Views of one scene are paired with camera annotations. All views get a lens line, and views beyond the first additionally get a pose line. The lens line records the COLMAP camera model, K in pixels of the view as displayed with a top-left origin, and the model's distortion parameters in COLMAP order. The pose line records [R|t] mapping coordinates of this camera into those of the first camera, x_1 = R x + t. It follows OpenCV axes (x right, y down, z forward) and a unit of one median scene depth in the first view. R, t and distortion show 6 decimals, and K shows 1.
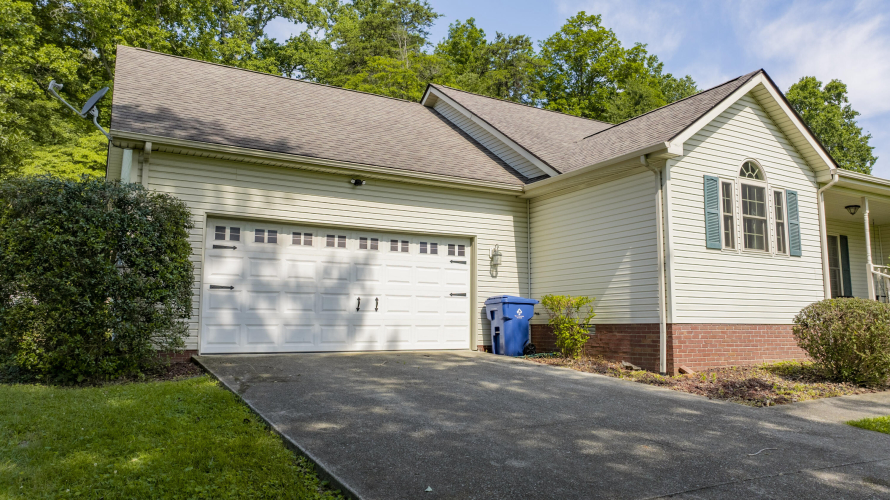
lens RADIAL K [[626.3, 0, 450.5], [0, 626.3, 247.0], [0, 0, 1]] dist [-0.034383, 0.030002]
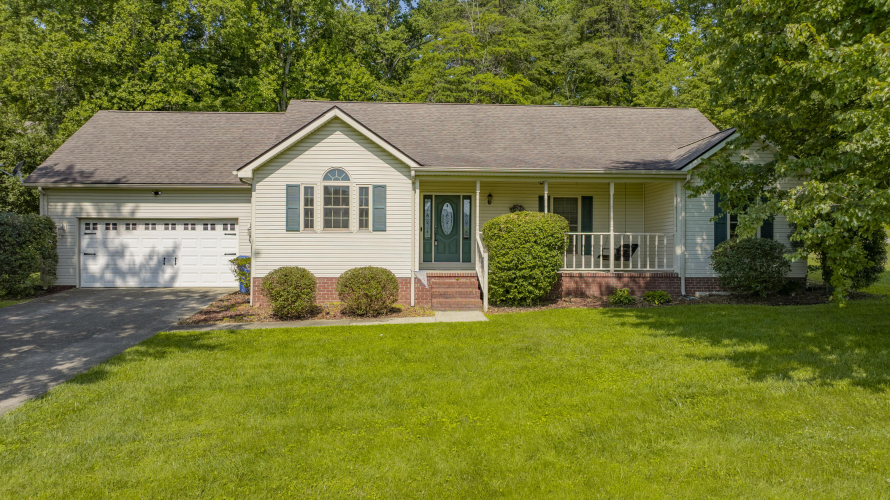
lens RADIAL K [[626.3, 0, 450.5], [0, 626.3, 247.0], [0, 0, 1]] dist [-0.034383, 0.030002]
pose [[0.902782, -0.000726, -0.430098, 1.363942], [0.054674, 0.992080, 0.113088, -0.106172], [0.426609, -0.125609, 0.895671, -0.245716]]
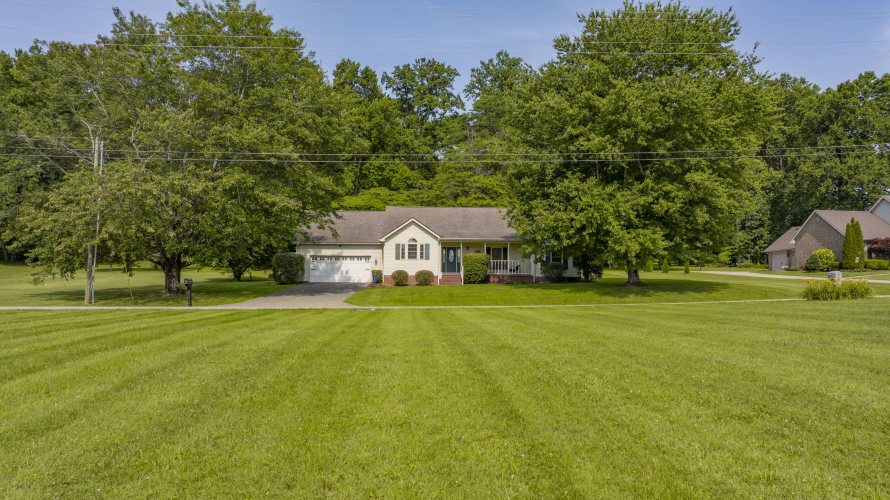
lens RADIAL K [[626.3, 0, 450.5], [0, 626.3, 247.0], [0, 0, 1]] dist [-0.034383, 0.030002]
pose [[0.888591, -0.032430, -0.457552, 2.699873], [0.054802, 0.997859, 0.035702, -0.217862], [0.455414, -0.056799, 0.888466, -2.750927]]
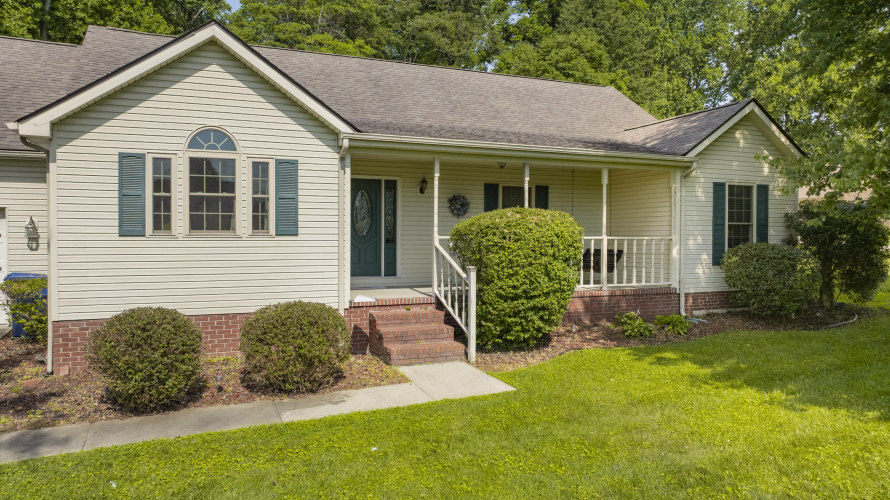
lens RADIAL K [[626.3, 0, 450.5], [0, 626.3, 247.0], [0, 0, 1]] dist [-0.034383, 0.030002]
pose [[0.994256, 0.003392, -0.106975, 0.904115], [0.012697, 0.988701, 0.149362, -0.100757], [0.106273, -0.149862, 0.982979, 0.149193]]
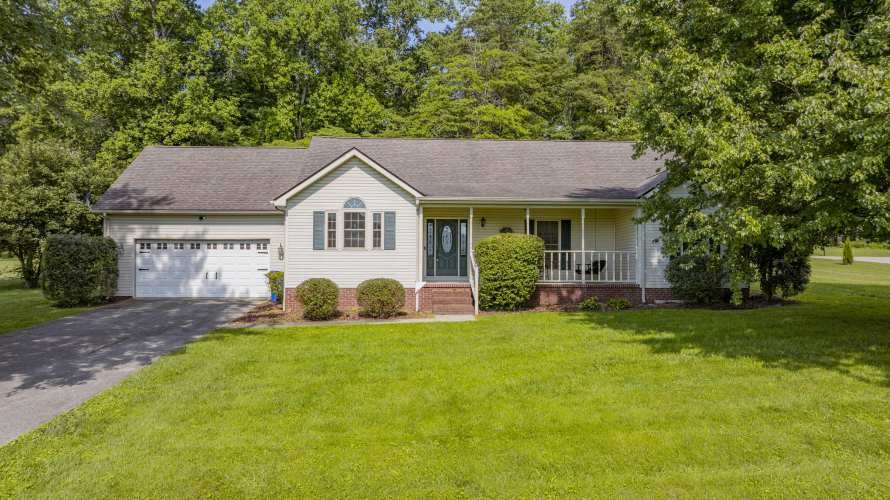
lens RADIAL K [[630.8, 0, 449.6], [0, 630.8, 249.6], [0, 0, 1]] dist [-0.018164, -0.001502]
pose [[0.896041, -0.014137, -0.443747, 1.532862], [0.057194, 0.994840, 0.083794, -0.126962], [0.440272, -0.100462, 0.892226, -0.526894]]
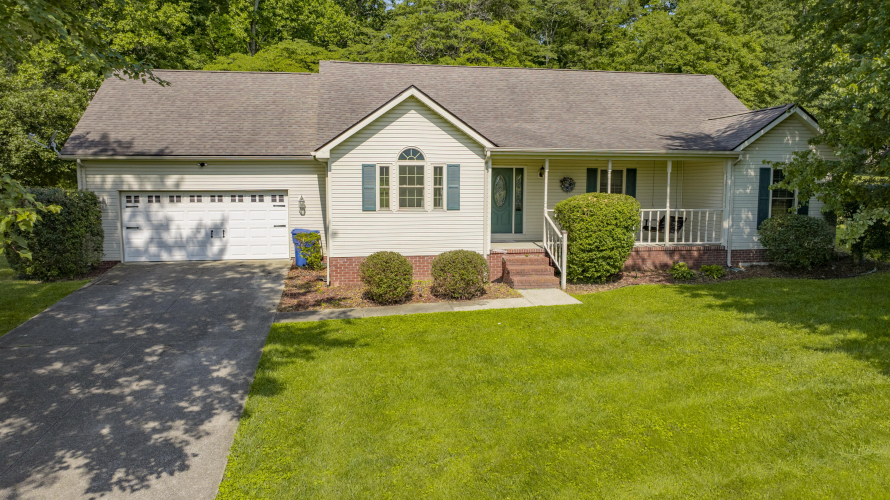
lens RADIAL K [[626.3, 0, 450.5], [0, 626.3, 247.0], [0, 0, 1]] dist [-0.034383, 0.030002]
pose [[0.942288, 0.035543, -0.332912, 1.072795], [0.043150, 0.973164, 0.226032, -0.241183], [0.332012, -0.227353, 0.915466, -0.394253]]
